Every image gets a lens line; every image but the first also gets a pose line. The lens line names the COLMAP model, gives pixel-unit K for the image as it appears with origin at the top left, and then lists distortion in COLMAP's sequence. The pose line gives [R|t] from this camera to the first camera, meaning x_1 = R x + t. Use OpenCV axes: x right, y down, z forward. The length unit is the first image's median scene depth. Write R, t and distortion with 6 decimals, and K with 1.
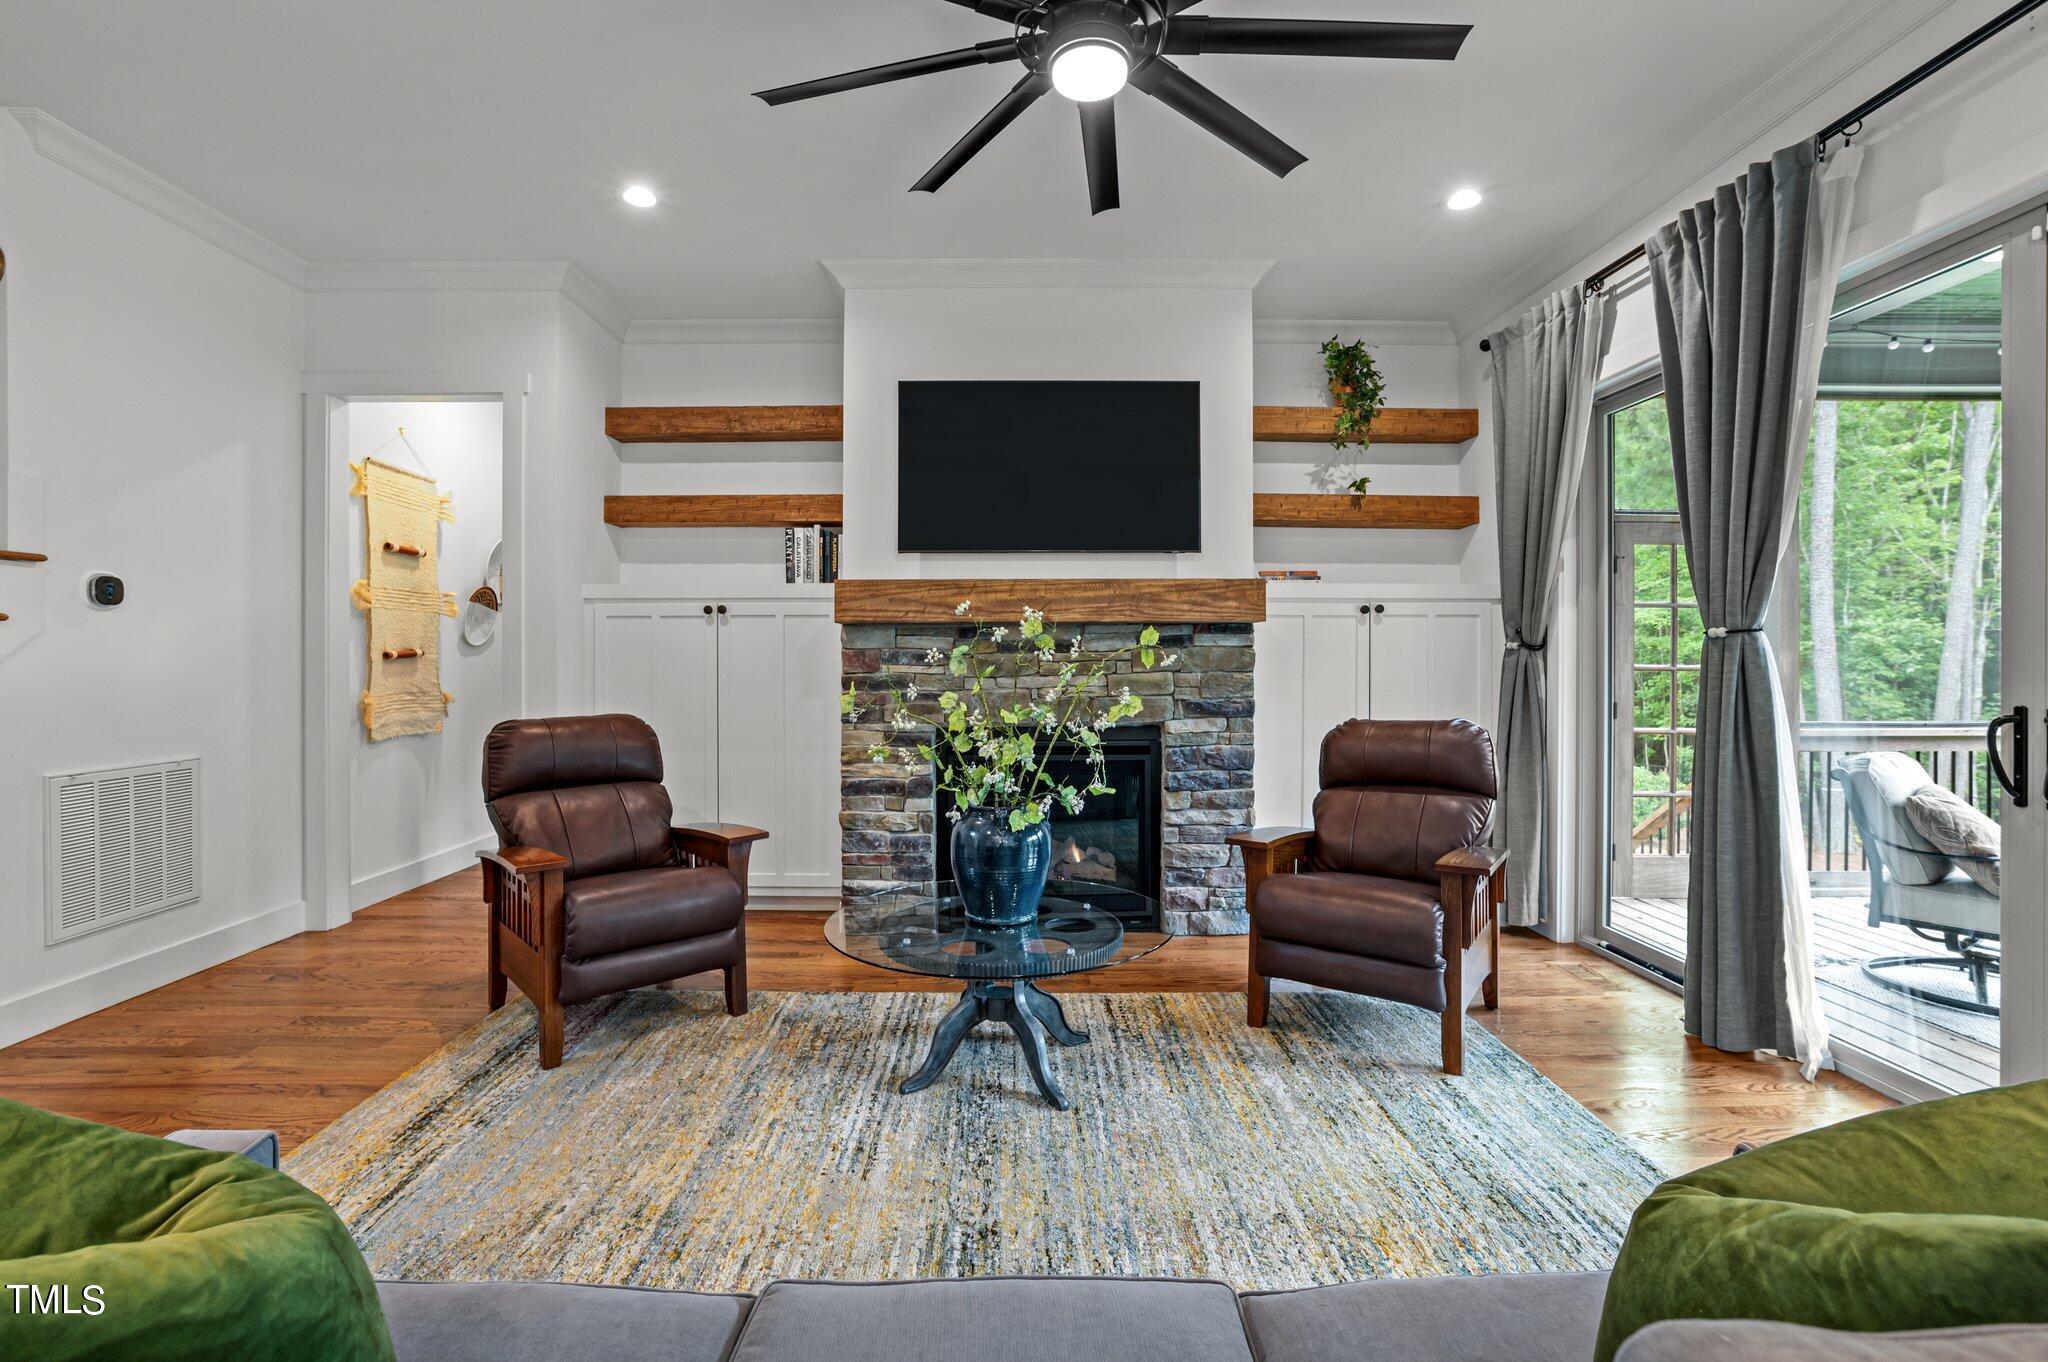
lens RADIAL K [[905.0, 0, 1014.8], [0, 905.0, 657.0], [0, 0, 1]] dist [-0.055874, 0.024687]
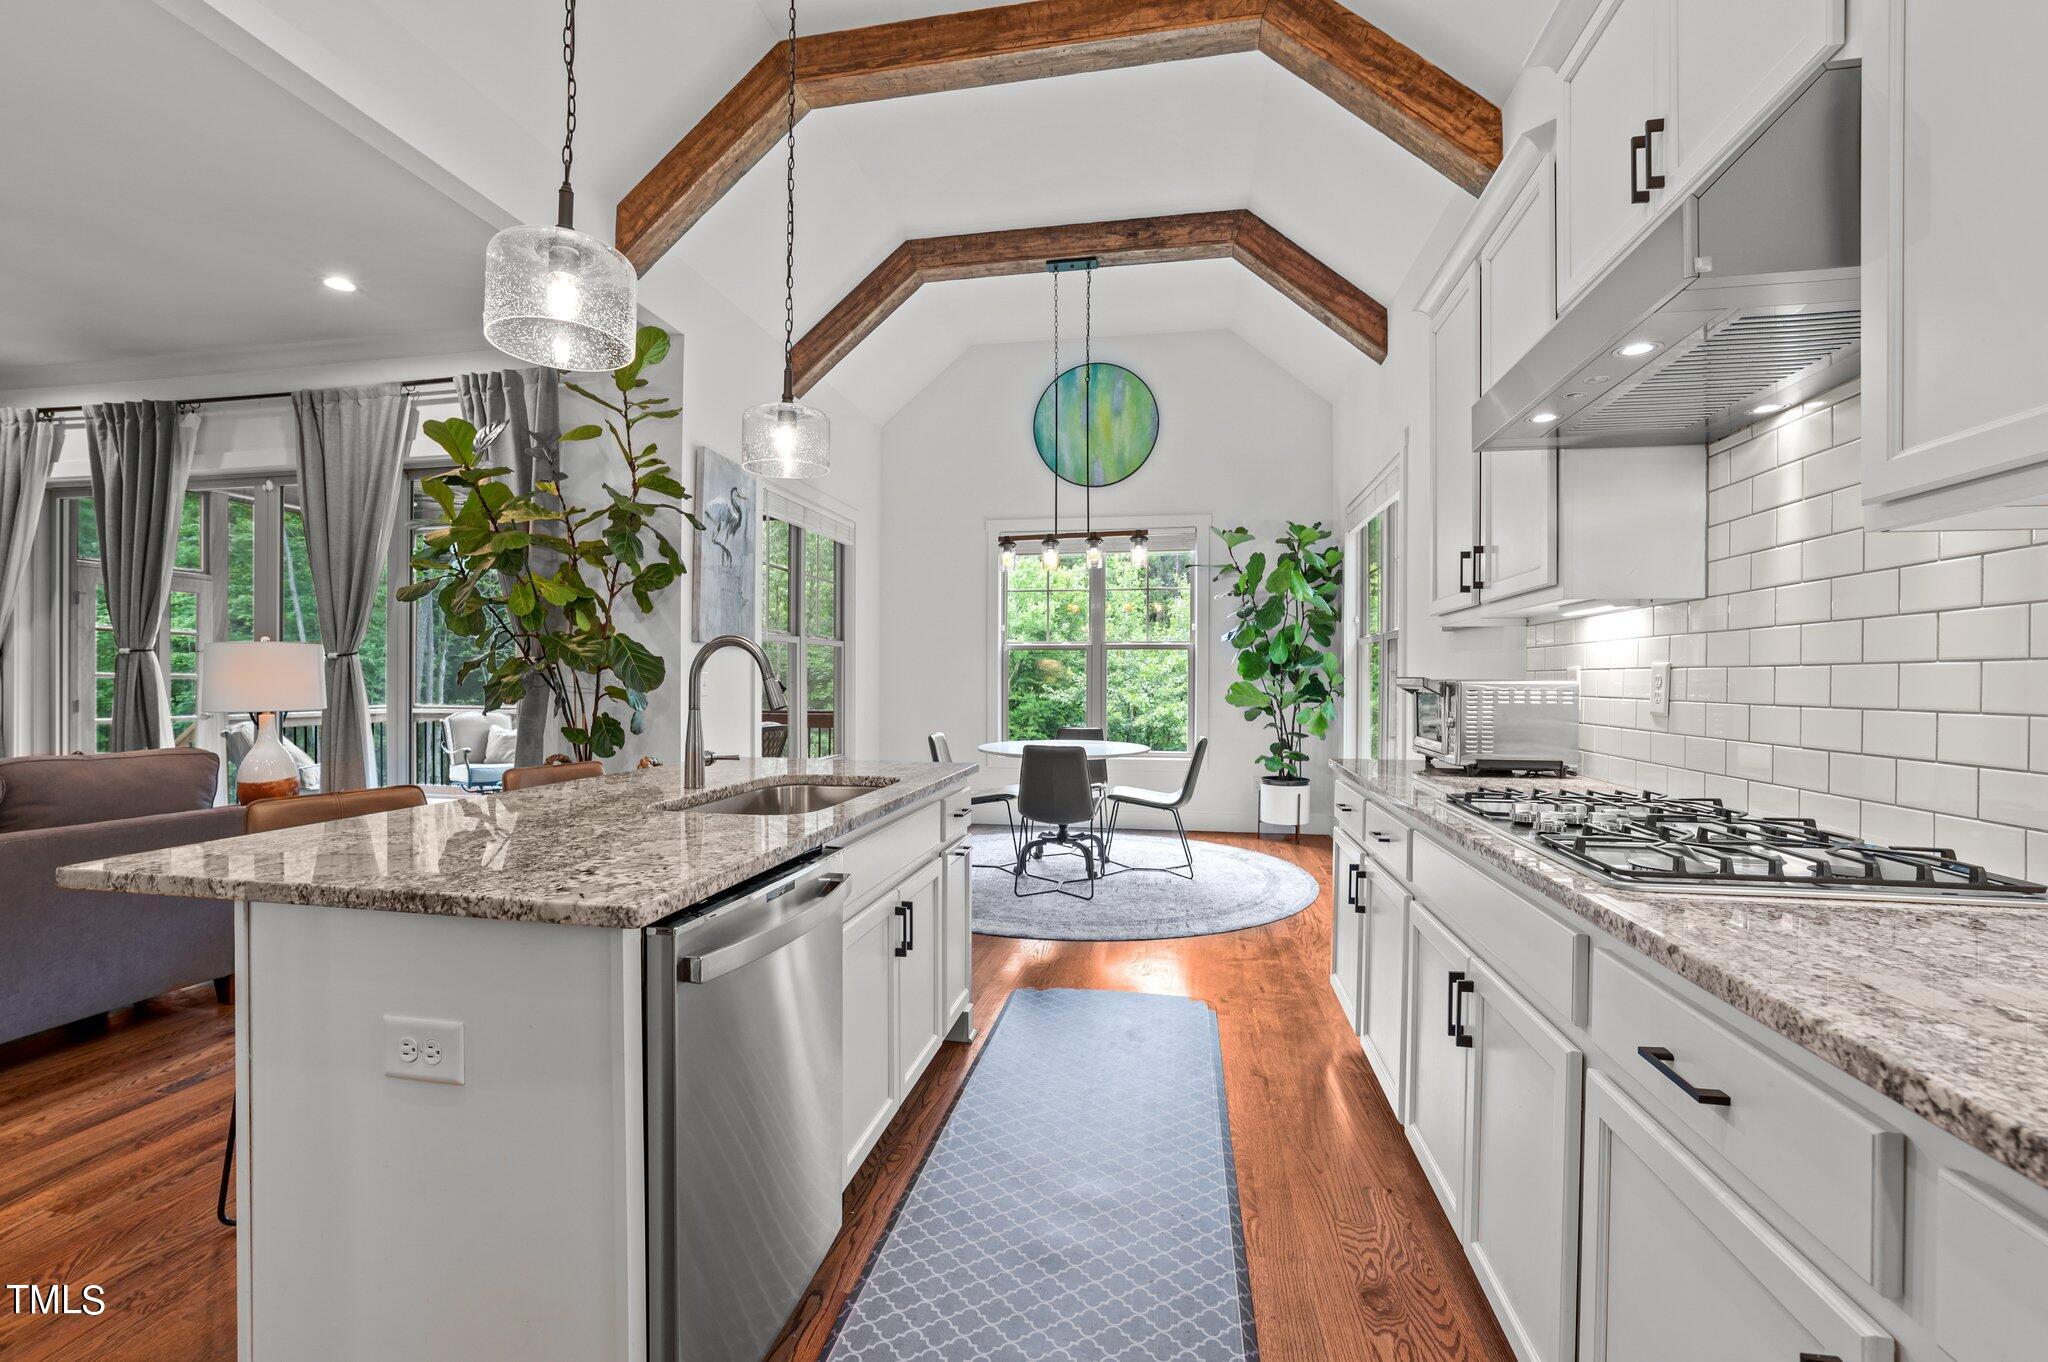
lens RADIAL K [[890.9, 0, 1002.6], [0, 890.9, 689.0], [0, 0, 1]] dist [-0.053678, 0.022094]
pose [[0.200747, -0.007620, 0.979614, -0.394454], [-0.008872, 0.999915, 0.009596, 0.011739], [-0.979603, -0.010618, 0.200662, -0.775139]]
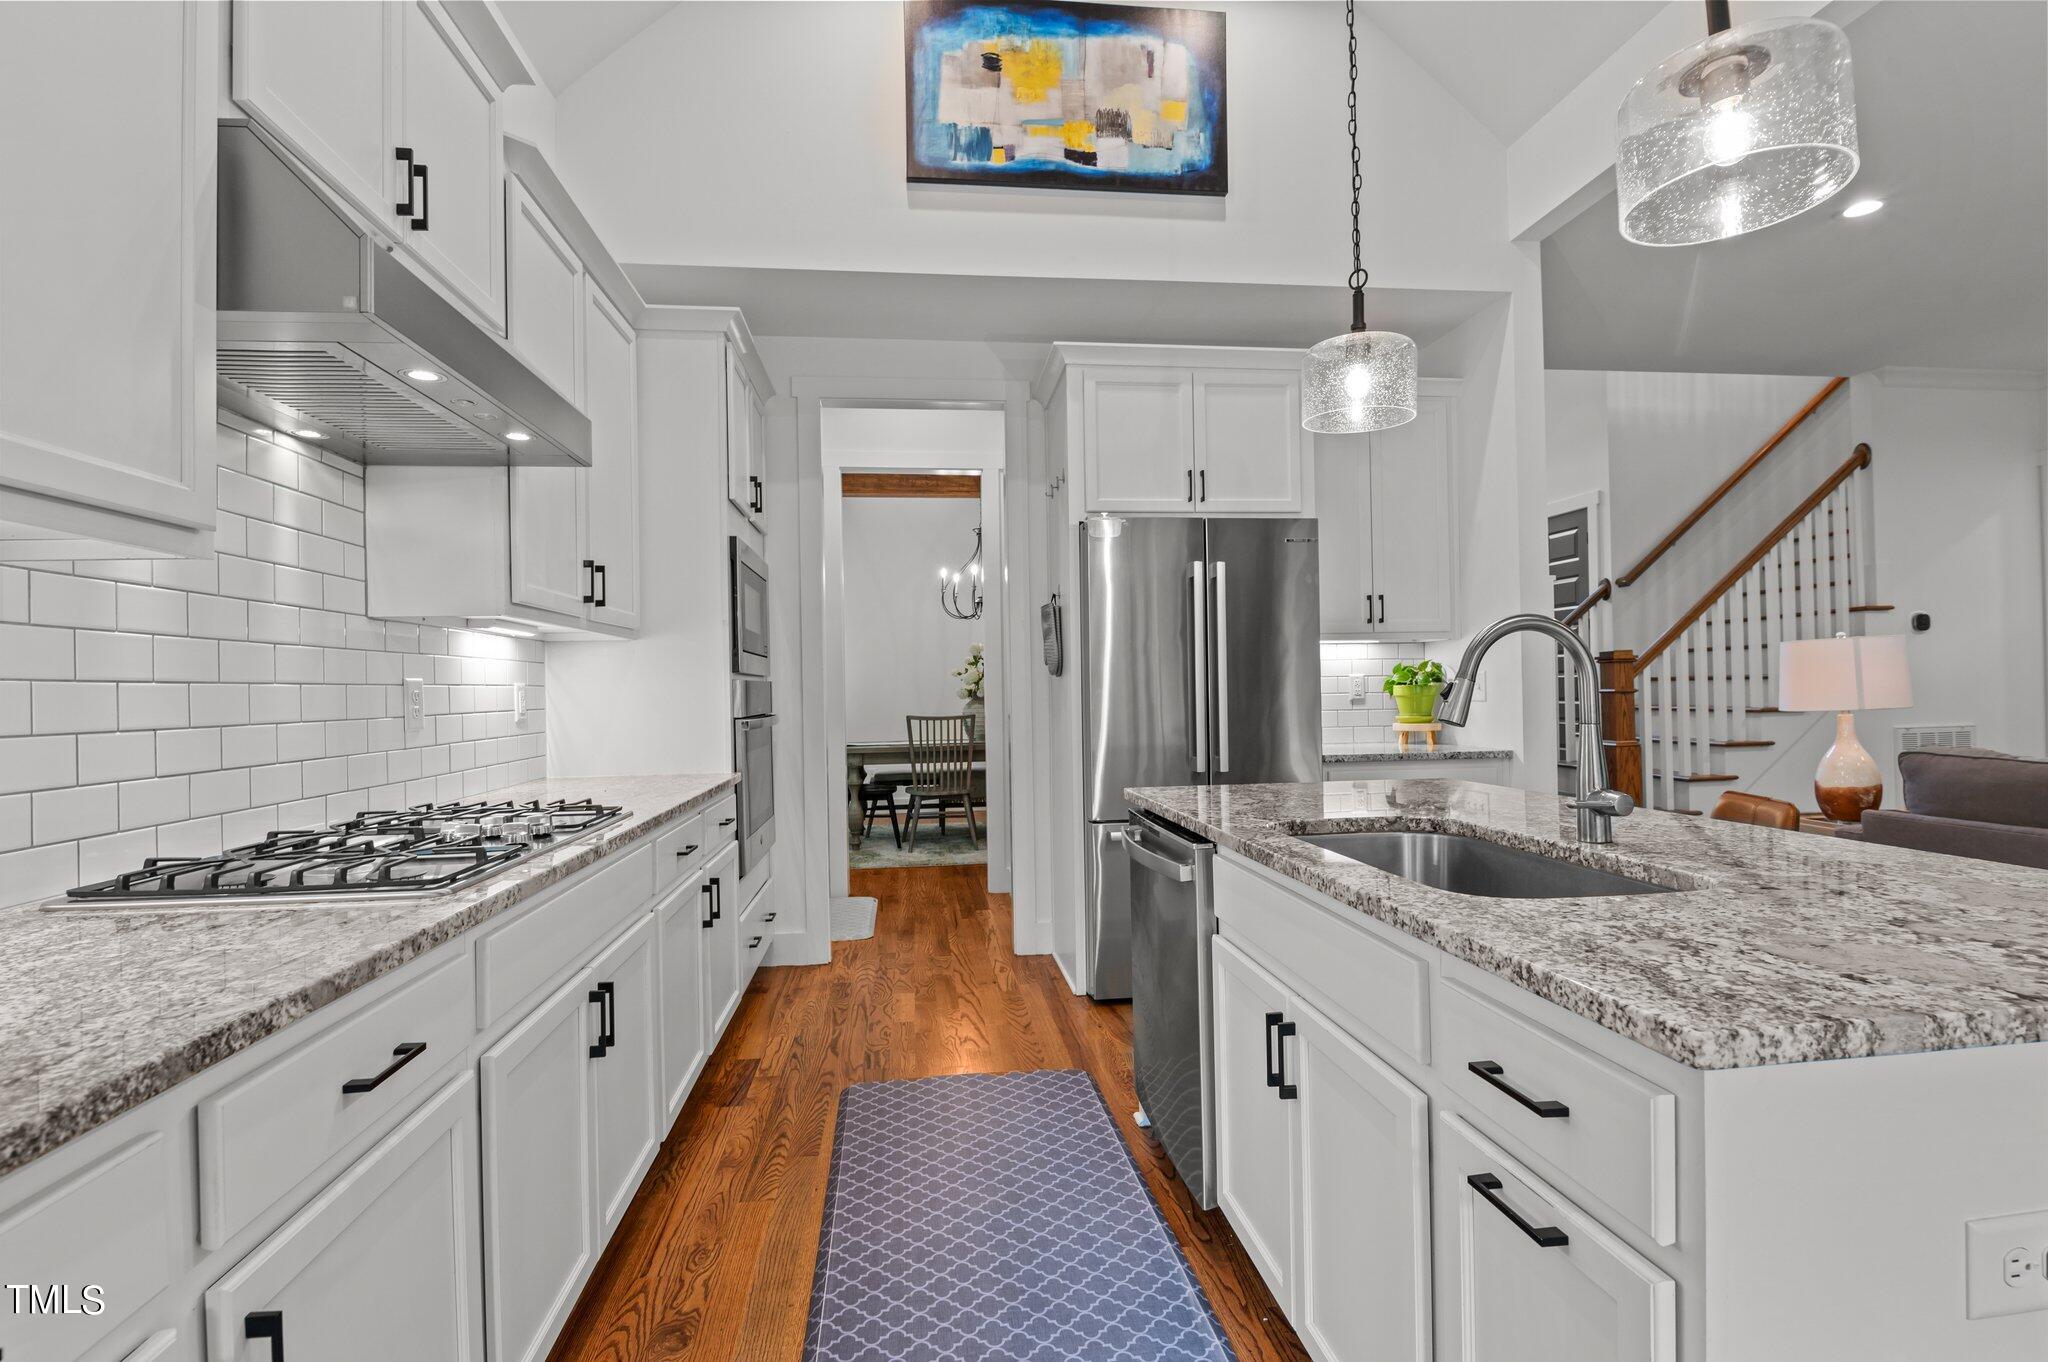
lens RADIAL K [[968.2, 0, 1013.3], [0, 968.2, 682.7], [0, 0, 1]] dist [-0.010837, -0.000640]
pose [[0.101845, -0.005823, -0.994783, 0.507851], [0.020515, 0.999783, -0.003752, 0.010229], [0.994589, -0.020026, 0.101942, -0.752050]]
